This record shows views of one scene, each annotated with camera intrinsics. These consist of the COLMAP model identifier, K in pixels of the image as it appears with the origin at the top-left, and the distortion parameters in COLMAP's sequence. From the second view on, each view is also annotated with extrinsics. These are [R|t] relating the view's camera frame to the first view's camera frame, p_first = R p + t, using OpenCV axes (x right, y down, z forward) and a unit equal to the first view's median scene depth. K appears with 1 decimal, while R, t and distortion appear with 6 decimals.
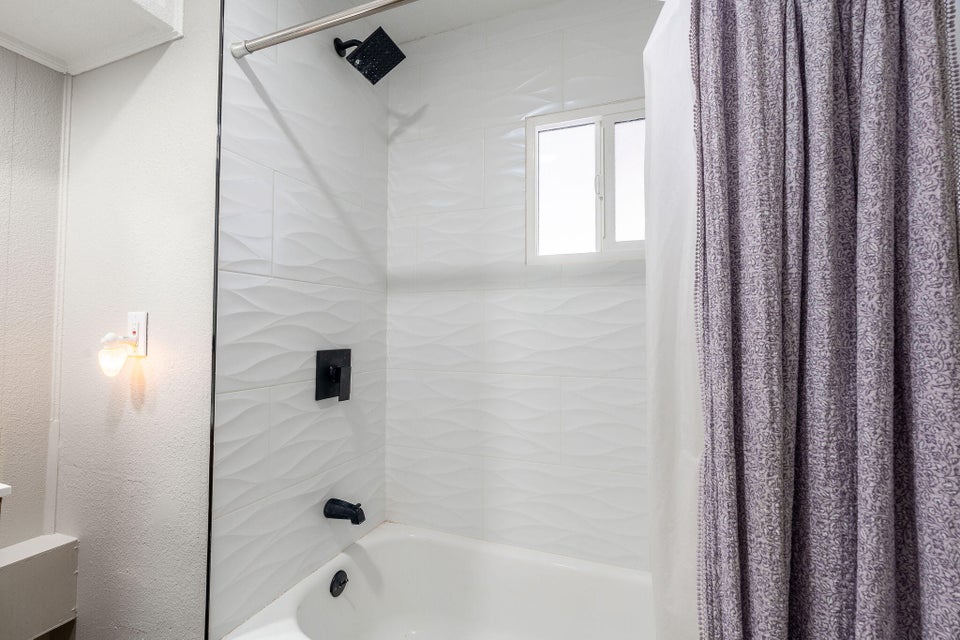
lens RADIAL K [[430.4, 0, 452.2], [0, 430.4, 319.9], [0, 0, 1]] dist [-0.010197, 0.002997]
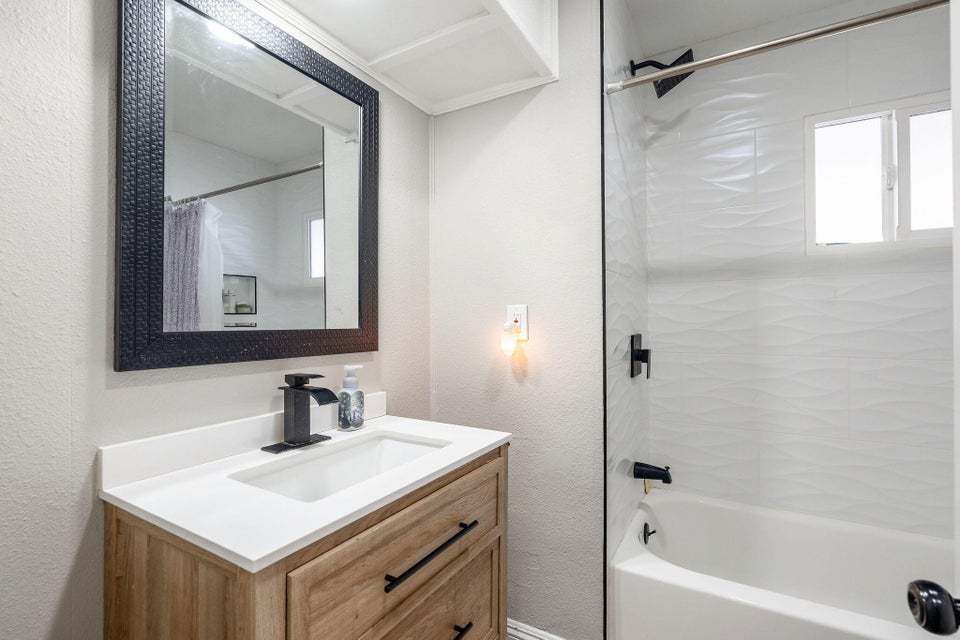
lens RADIAL K [[430.4, 0, 482.1], [0, 430.4, 321.9], [0, 0, 1]] dist [-0.010197, 0.002997]
pose [[0.987723, -0.012078, -0.155745, -0.474852], [0.016635, 0.999470, 0.027989, -0.004444], [0.155324, -0.030236, 0.987401, -0.192603]]
